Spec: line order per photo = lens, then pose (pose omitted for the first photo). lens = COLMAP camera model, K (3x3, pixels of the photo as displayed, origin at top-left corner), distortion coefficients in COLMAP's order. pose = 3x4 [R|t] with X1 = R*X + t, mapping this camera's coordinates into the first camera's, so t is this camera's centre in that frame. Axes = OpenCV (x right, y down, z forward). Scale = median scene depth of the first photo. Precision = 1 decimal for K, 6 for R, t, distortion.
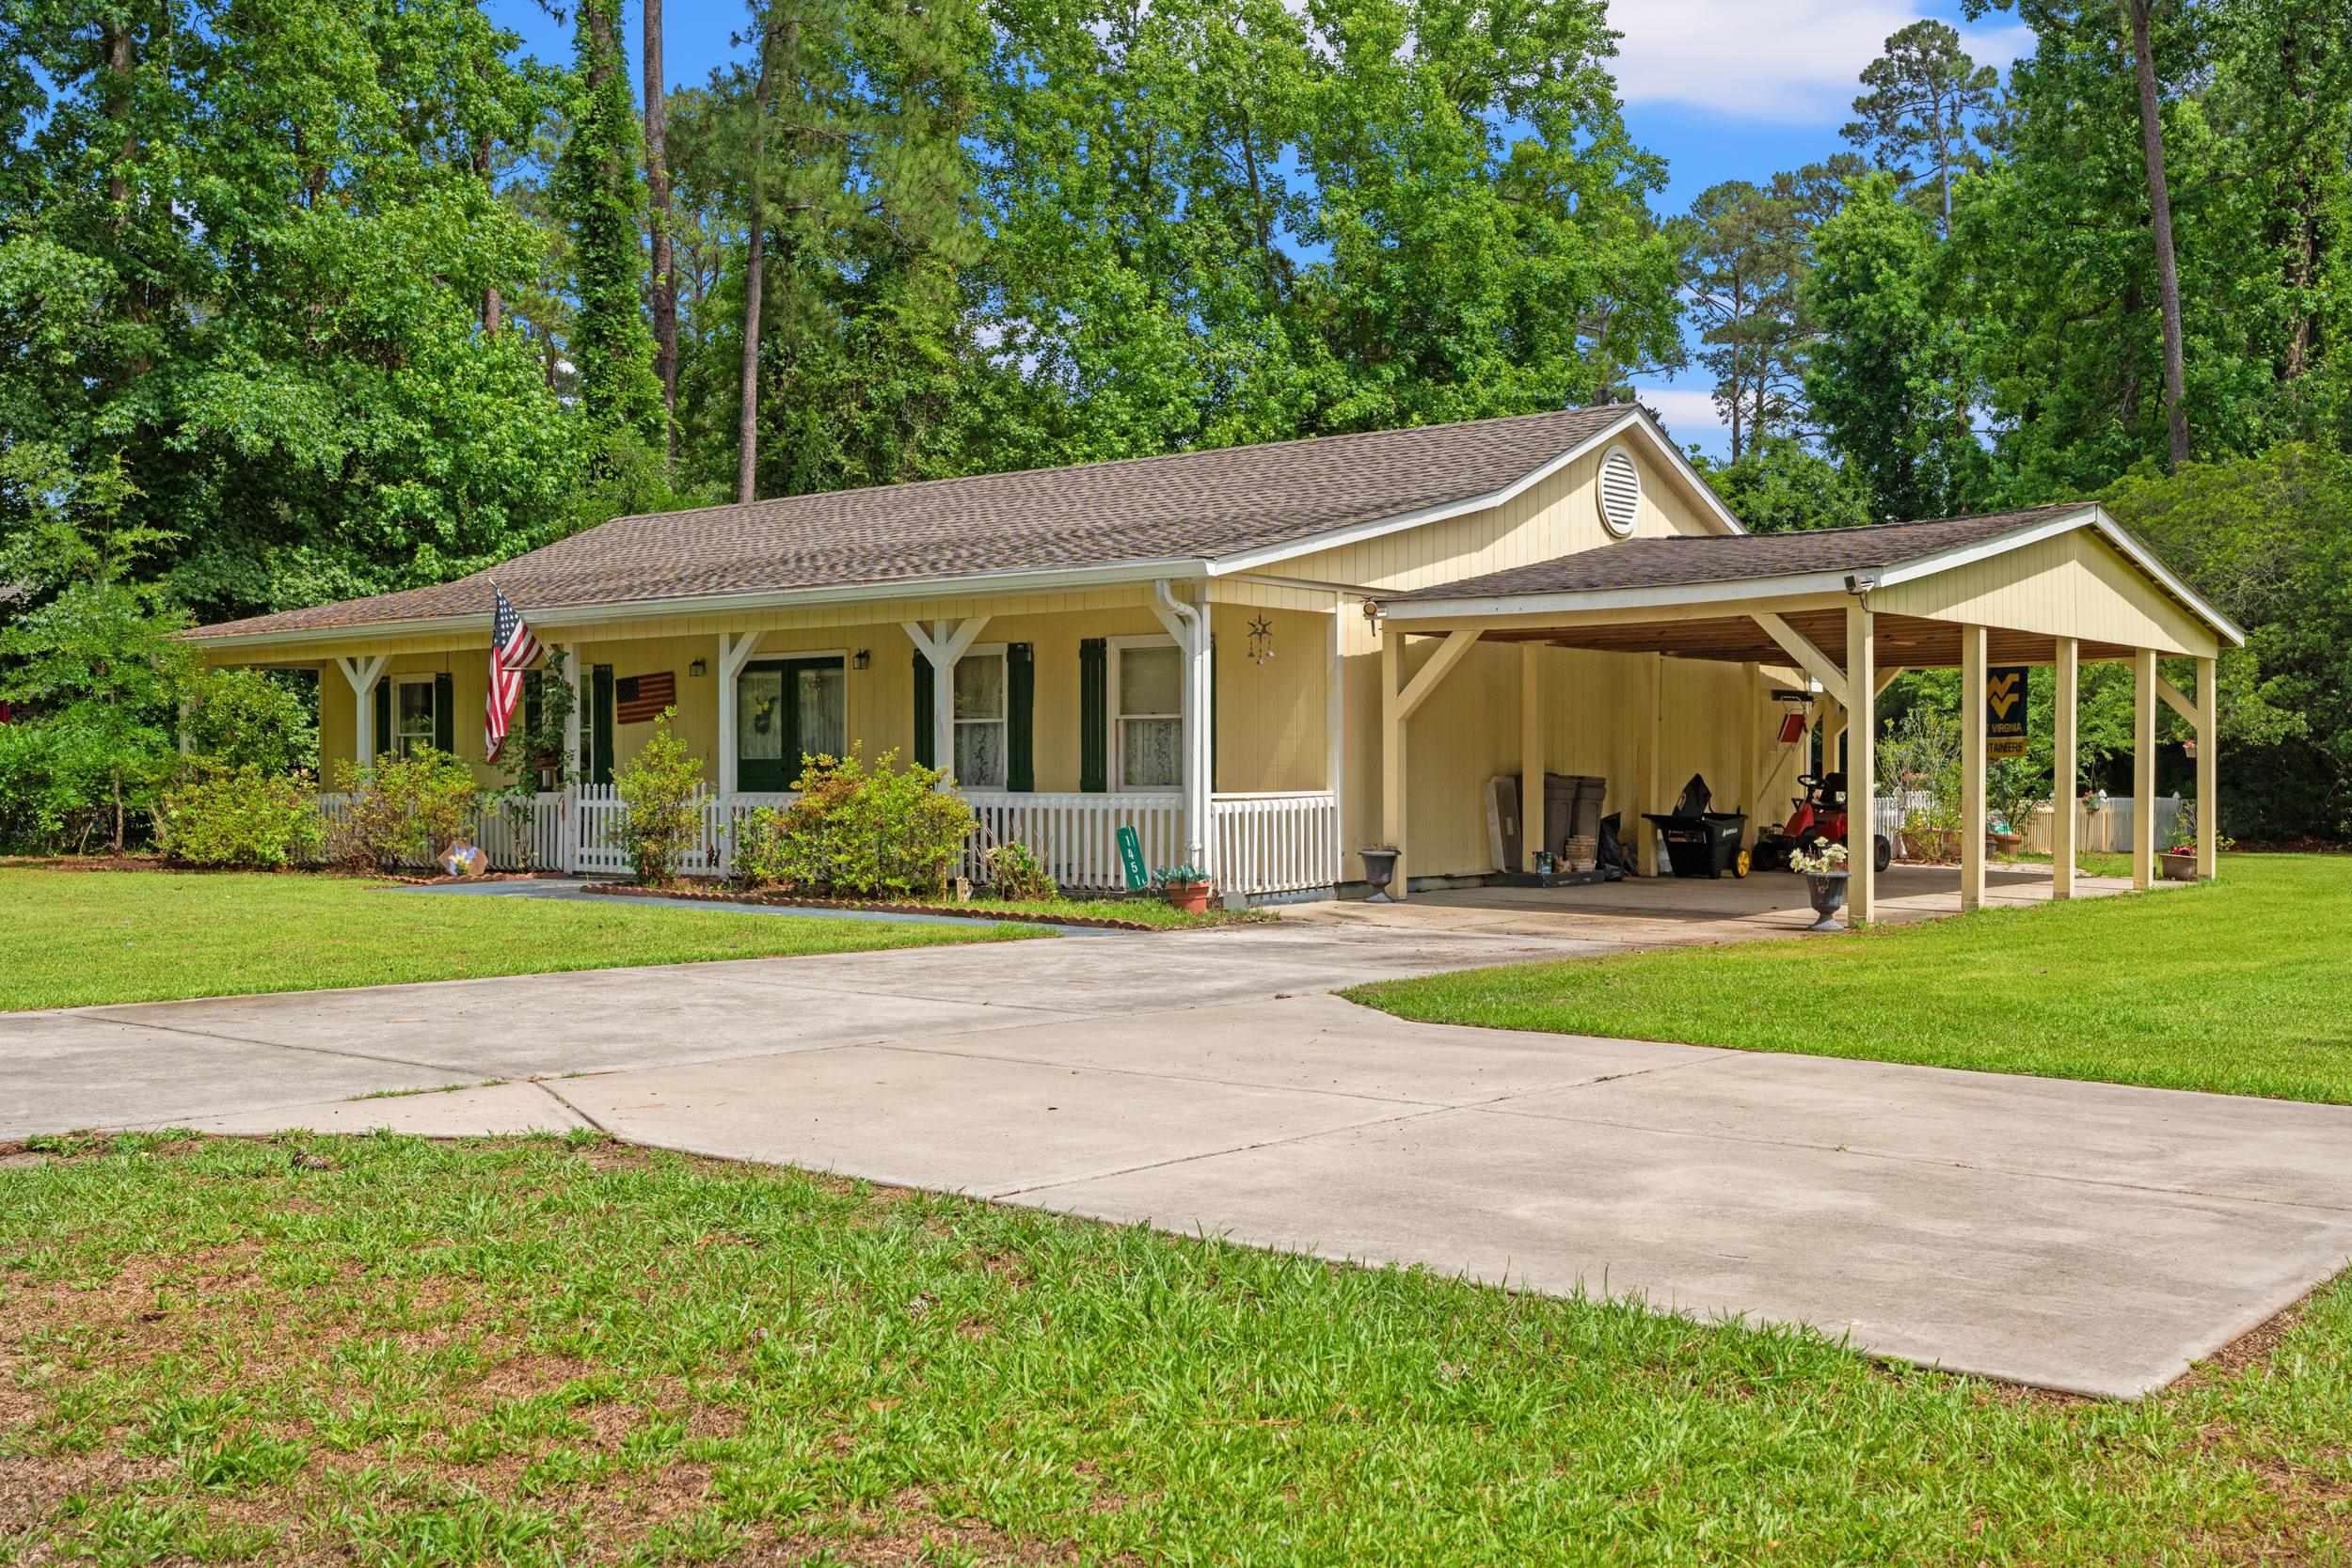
lens RADIAL K [[2288.3, 0, 1176.4], [0, 2288.3, 779.5], [0, 0, 1]] dist [-0.014028, 0.000000]
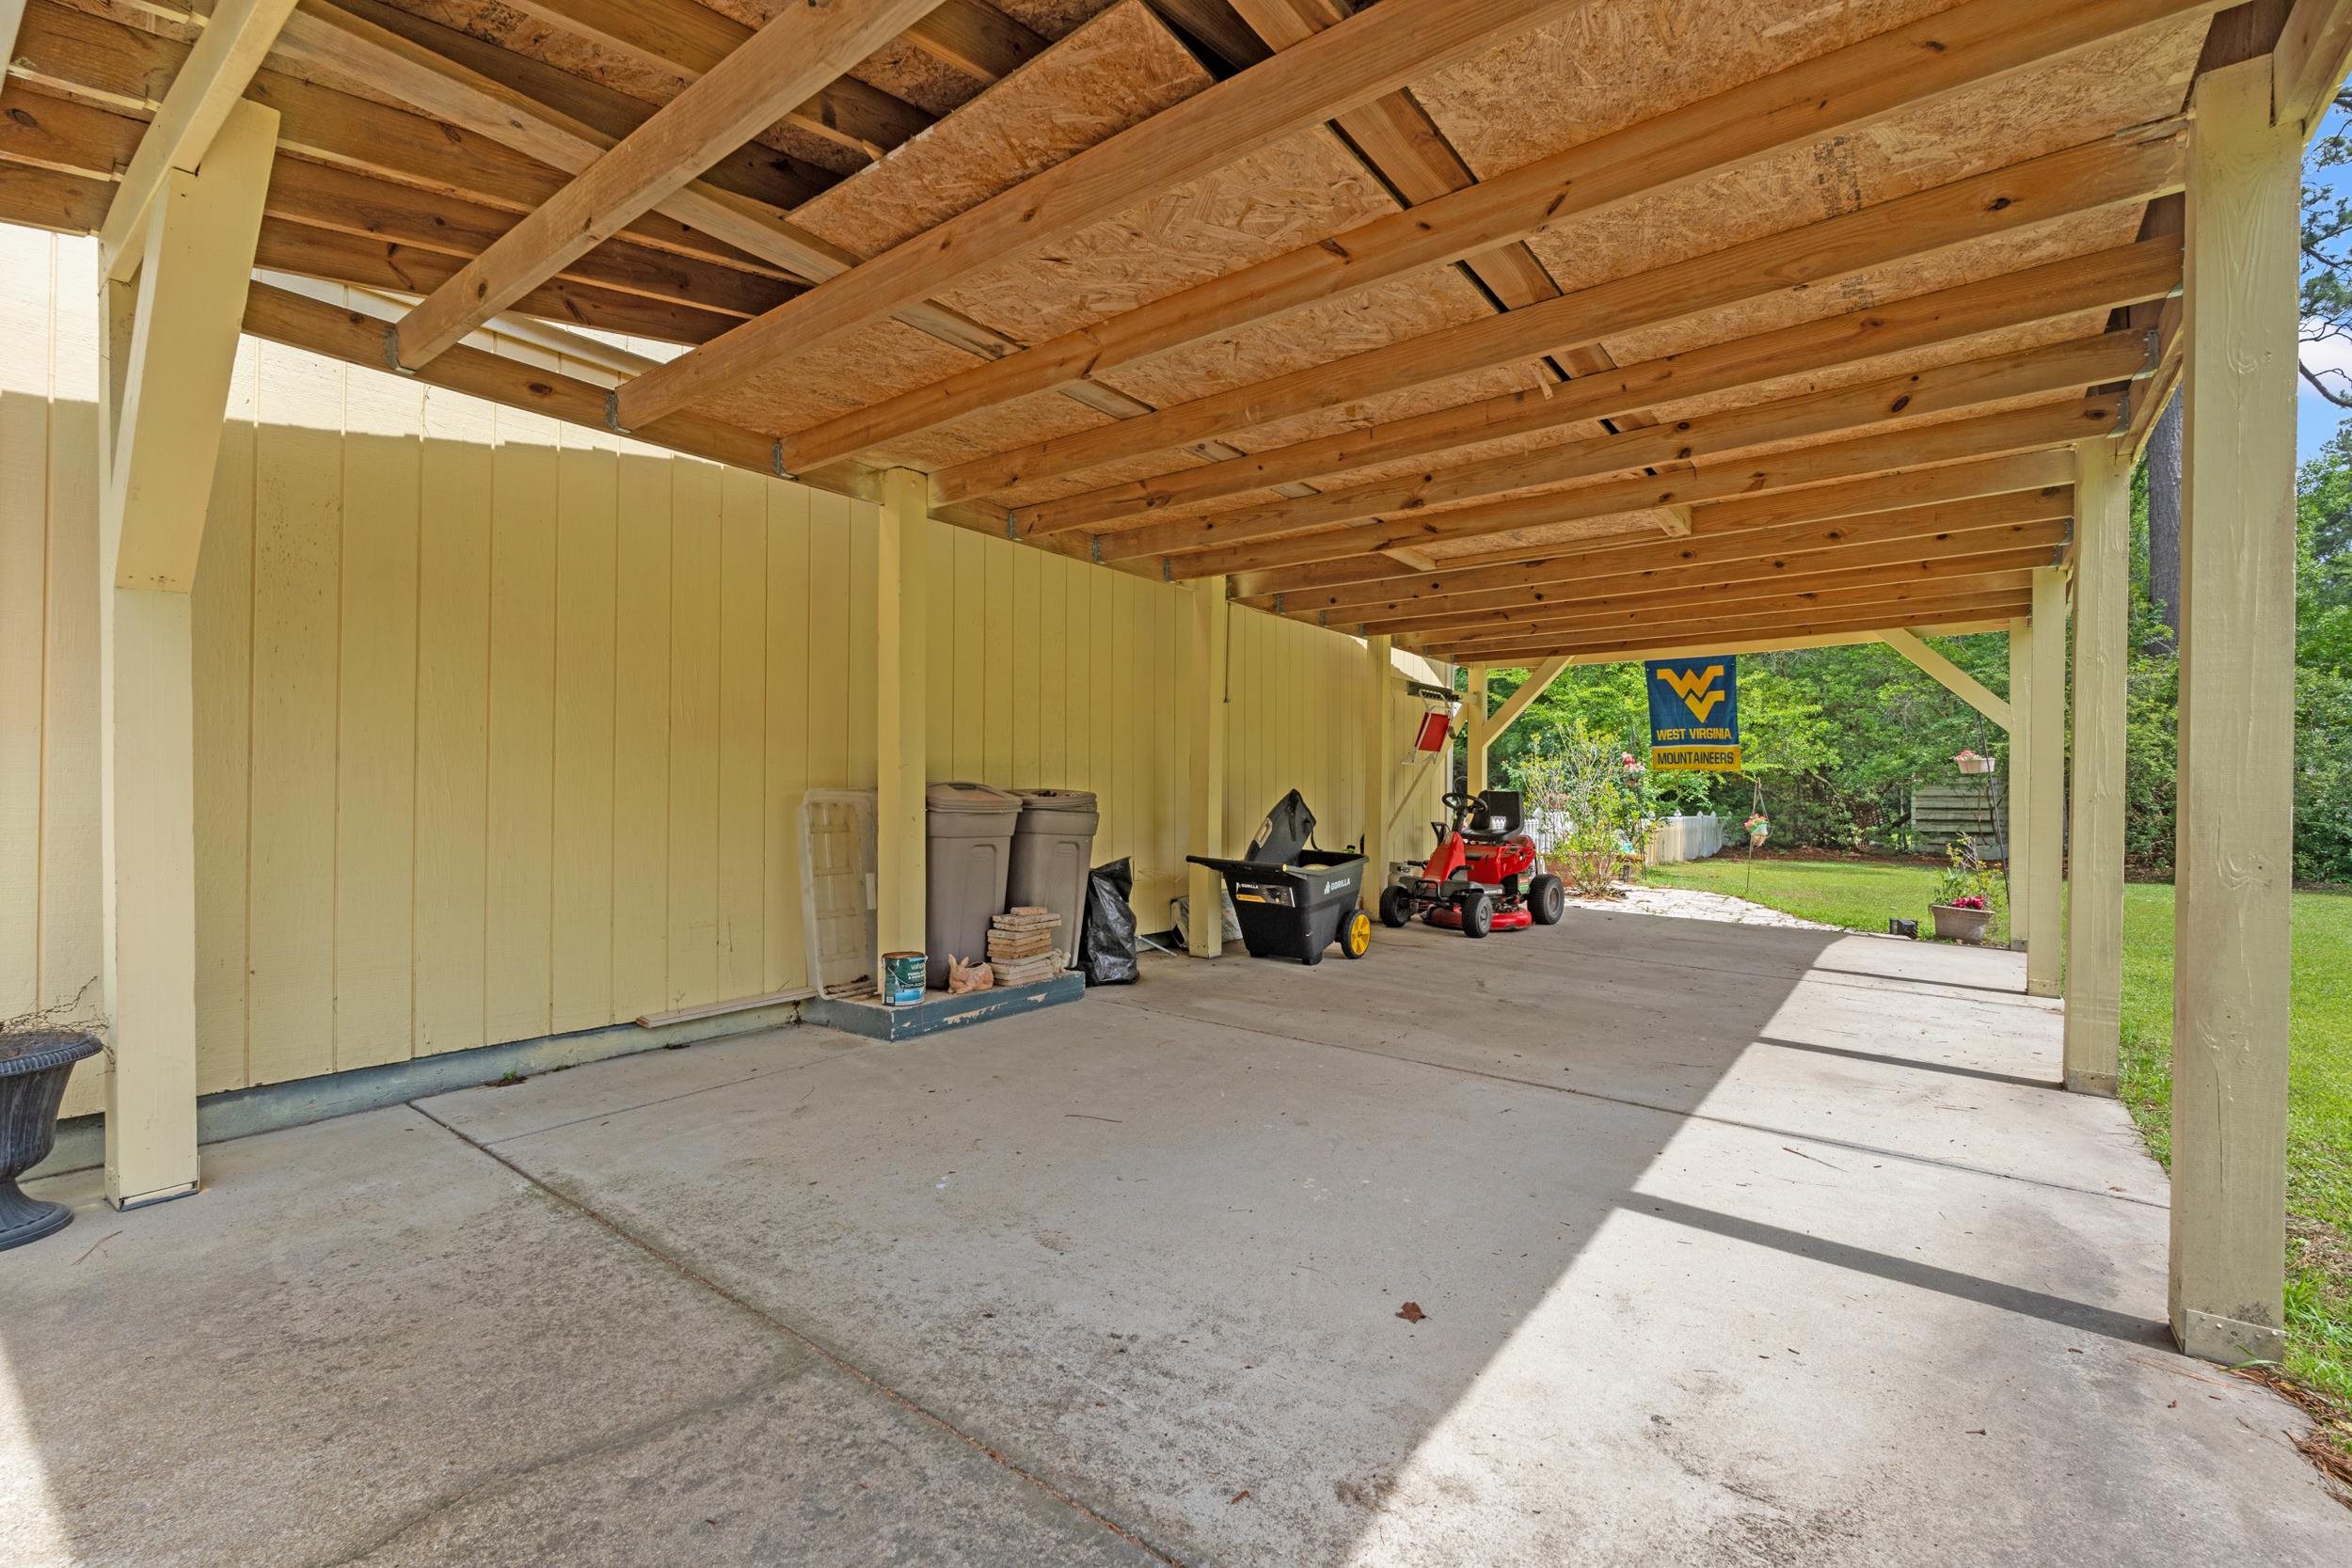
lens RADIAL K [[1032.7, 0, 1175.5], [0, 1032.7, 791.3], [0, 0, 1]] dist [-0.002895, -0.000462]
pose [[0.999414, 0.006651, 0.033574, 0.185024], [-0.006417, 0.999954, -0.007082, 0.000207], [-0.033619, 0.006862, 0.999411, 0.708839]]
